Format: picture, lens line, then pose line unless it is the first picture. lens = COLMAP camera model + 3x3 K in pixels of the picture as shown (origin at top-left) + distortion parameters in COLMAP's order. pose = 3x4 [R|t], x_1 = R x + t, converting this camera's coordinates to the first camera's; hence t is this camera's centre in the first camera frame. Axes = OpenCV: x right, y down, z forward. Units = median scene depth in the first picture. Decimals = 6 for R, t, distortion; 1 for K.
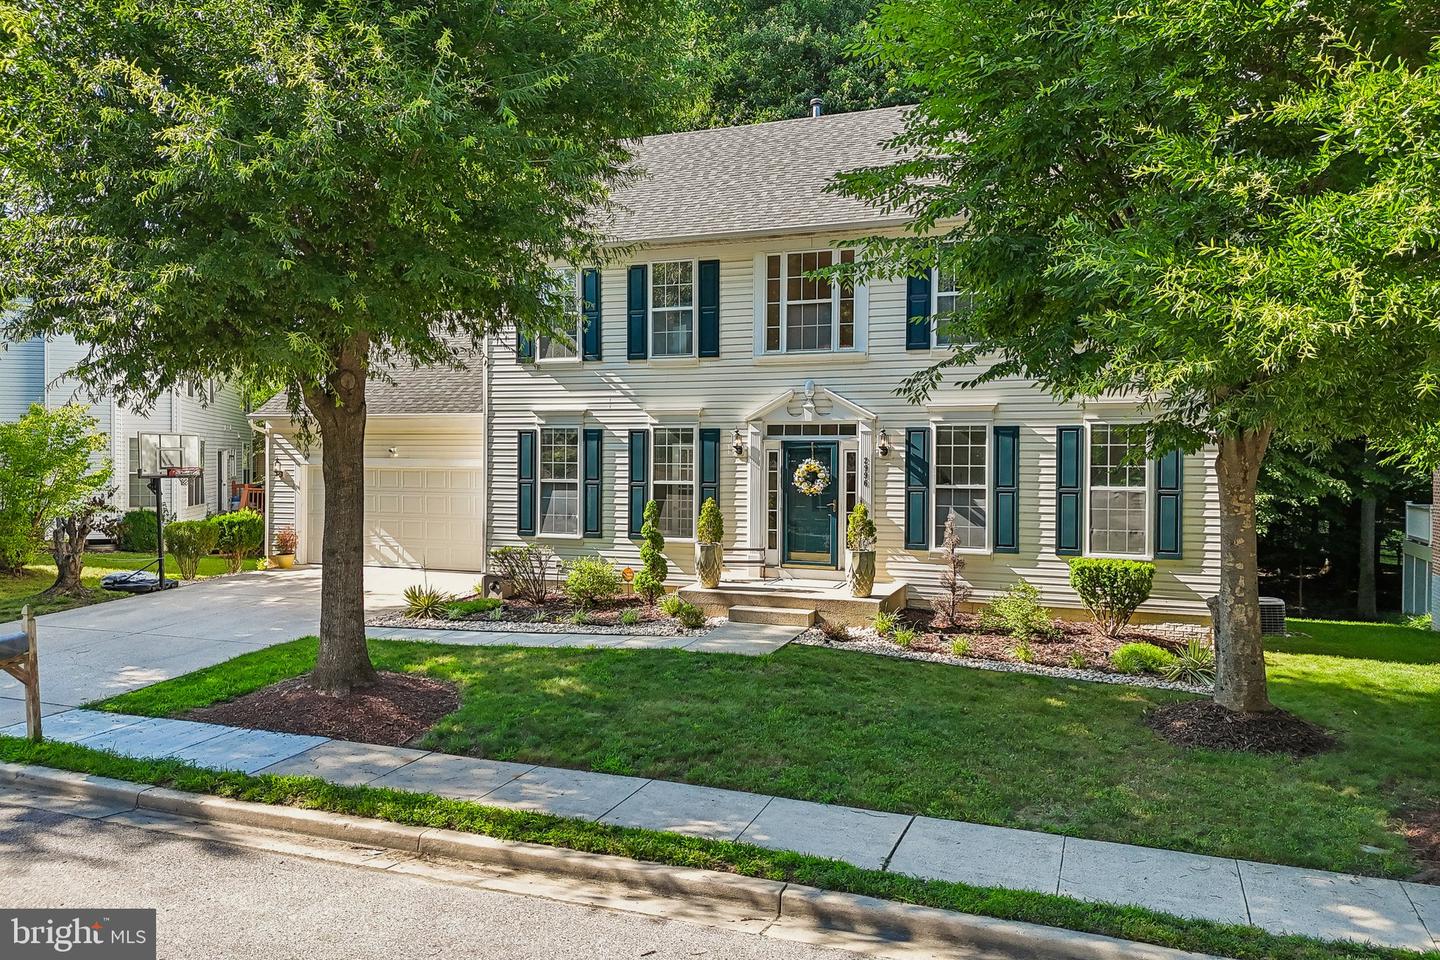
lens RADIAL K [[1032.7, 0, 718.7], [0, 1032.7, 477.2], [0, 0, 1]] dist [0.056458, -0.057271]
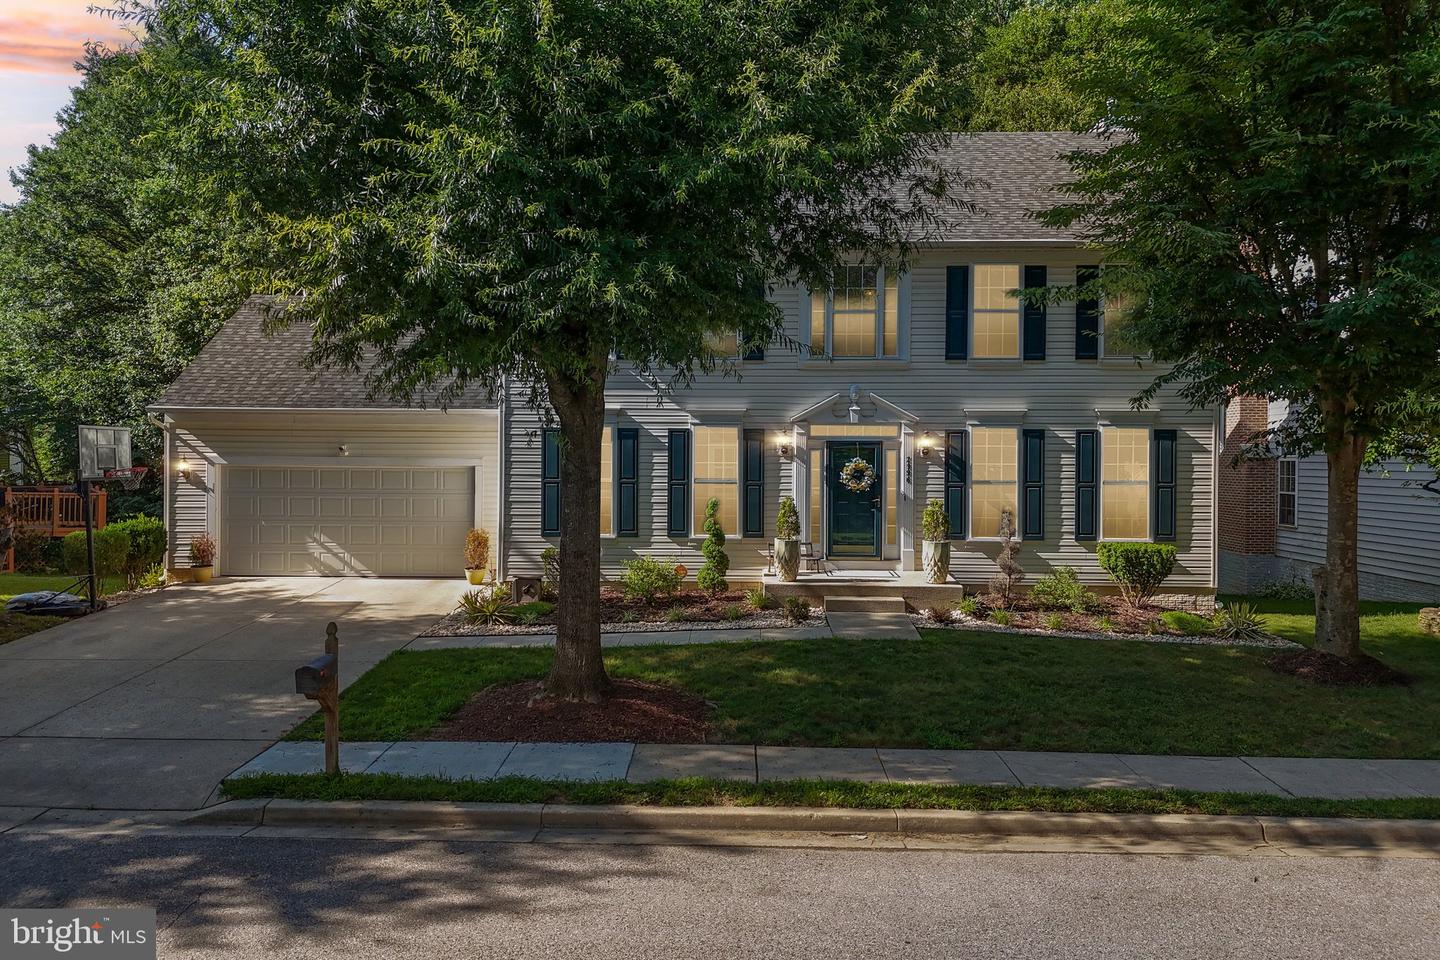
lens RADIAL K [[1032.7, 0, 707.8], [0, 1032.7, 480.1], [0, 0, 1]] dist [0.056458, -0.057271]
pose [[0.942712, -0.006901, 0.333535, -0.511727], [0.005643, 0.999973, 0.004740, -0.000744], [-0.333559, -0.002586, 0.942726, 0.046933]]
